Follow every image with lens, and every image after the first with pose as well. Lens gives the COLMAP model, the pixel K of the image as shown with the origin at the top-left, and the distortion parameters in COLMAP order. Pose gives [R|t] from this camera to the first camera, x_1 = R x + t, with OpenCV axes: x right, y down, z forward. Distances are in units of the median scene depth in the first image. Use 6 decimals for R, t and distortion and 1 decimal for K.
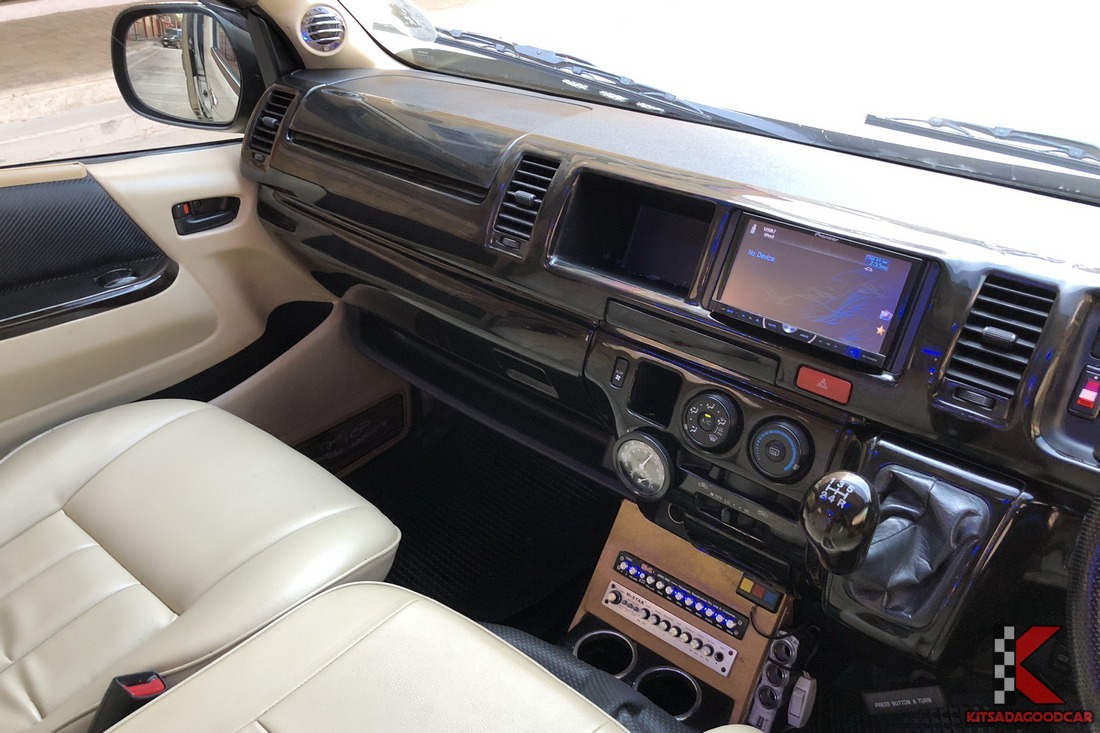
lens RADIAL K [[919.9, 0, 550.0], [0, 919.9, 366.5], [0, 0, 1]] dist [0.013574, 0.008956]
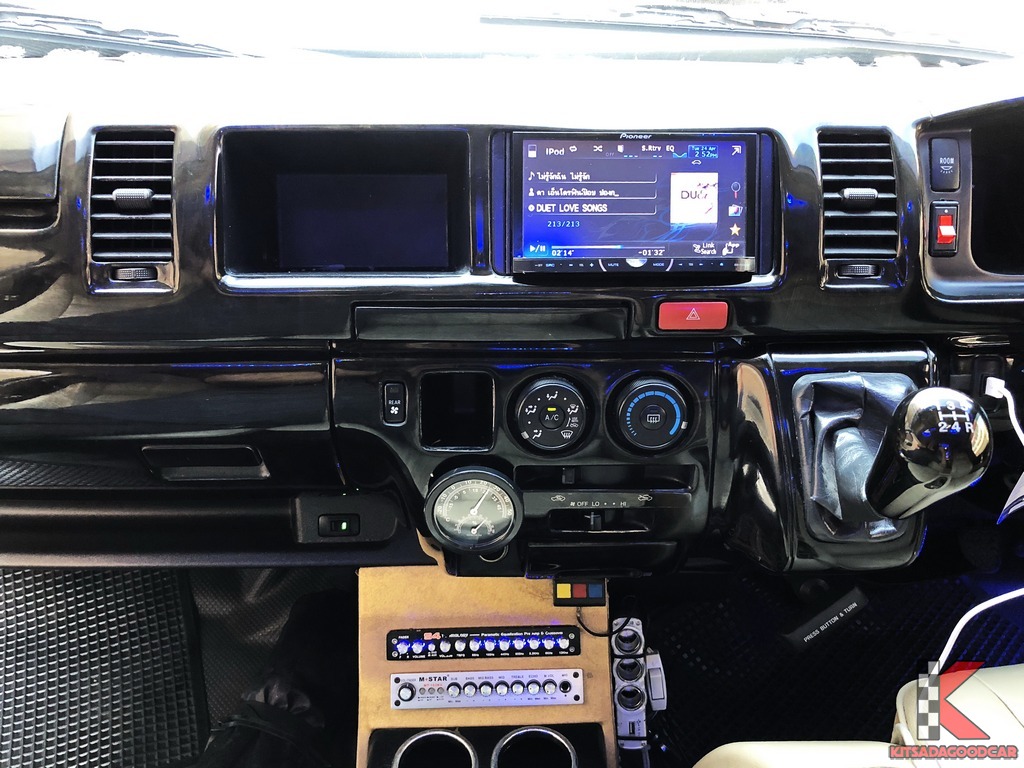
lens RADIAL K [[897.3, 0, 512.0], [0, 897.3, 384.0], [0, 0, 1]] dist [0.040924, -0.006725]
pose [[0.734272, -0.345242, 0.584511, -0.256796], [0.327416, 0.934364, 0.140578, -0.074466], [-0.594679, 0.088155, 0.799115, 0.405789]]
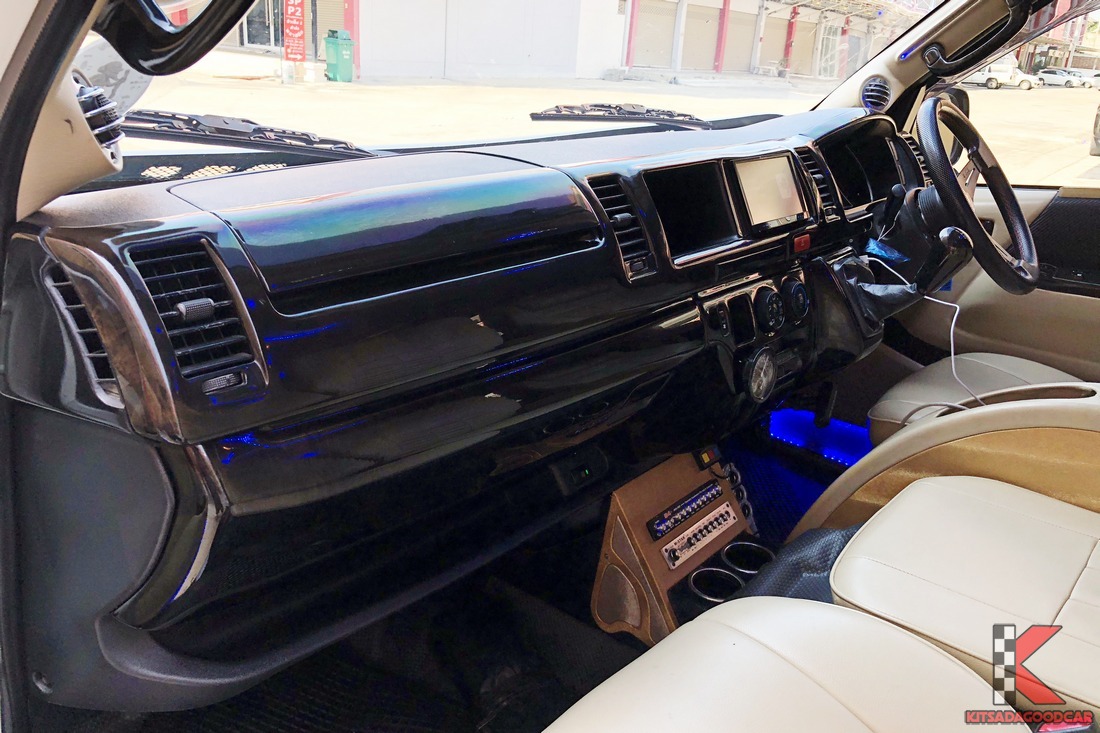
lens RADIAL K [[919.9, 0, 550.0], [0, 919.9, 366.5], [0, 0, 1]] dist [0.013574, 0.008956]
pose [[-0.031133, -0.352881, 0.935150, -1.050009], [0.443259, 0.833695, 0.329354, -0.435790], [-0.895853, 0.424767, 0.130462, 1.086210]]
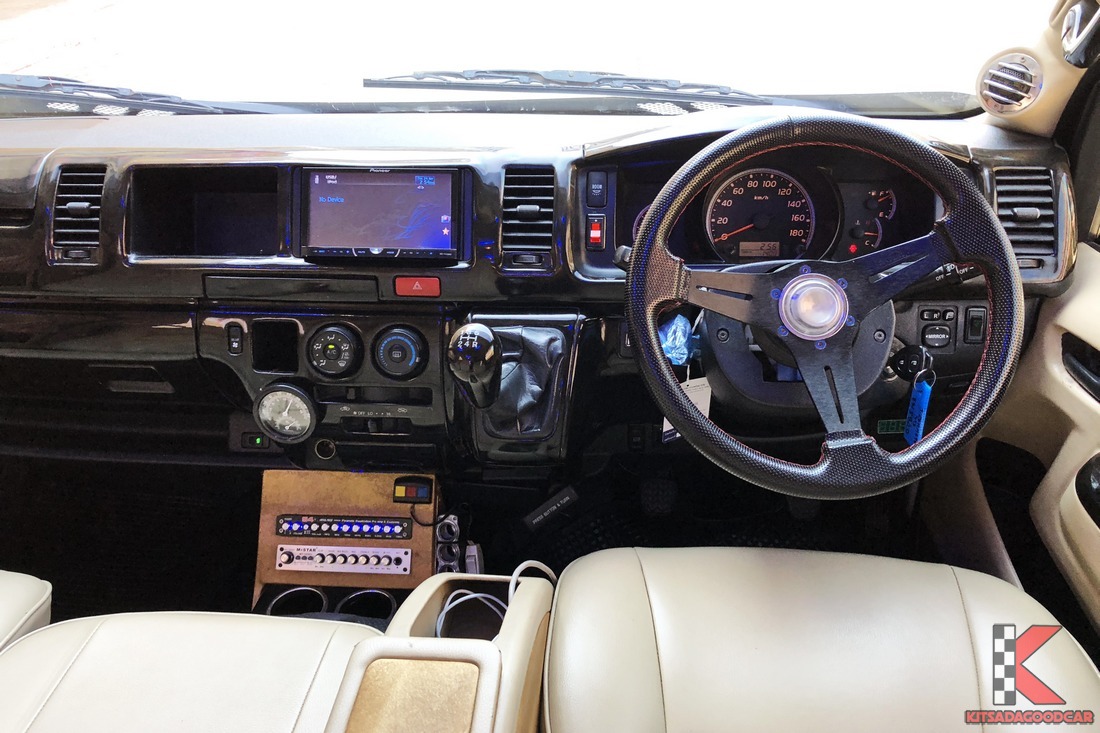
lens RADIAL K [[921.0, 0, 550.0], [0, 921.0, 366.5], [0, 0, 1]] dist [0.080613, -0.144957]
pose [[0.824340, -0.300545, 0.479725, -0.154333], [0.311858, 0.948342, 0.058246, 0.089290], [-0.472448, 0.101592, 0.875484, -0.127330]]
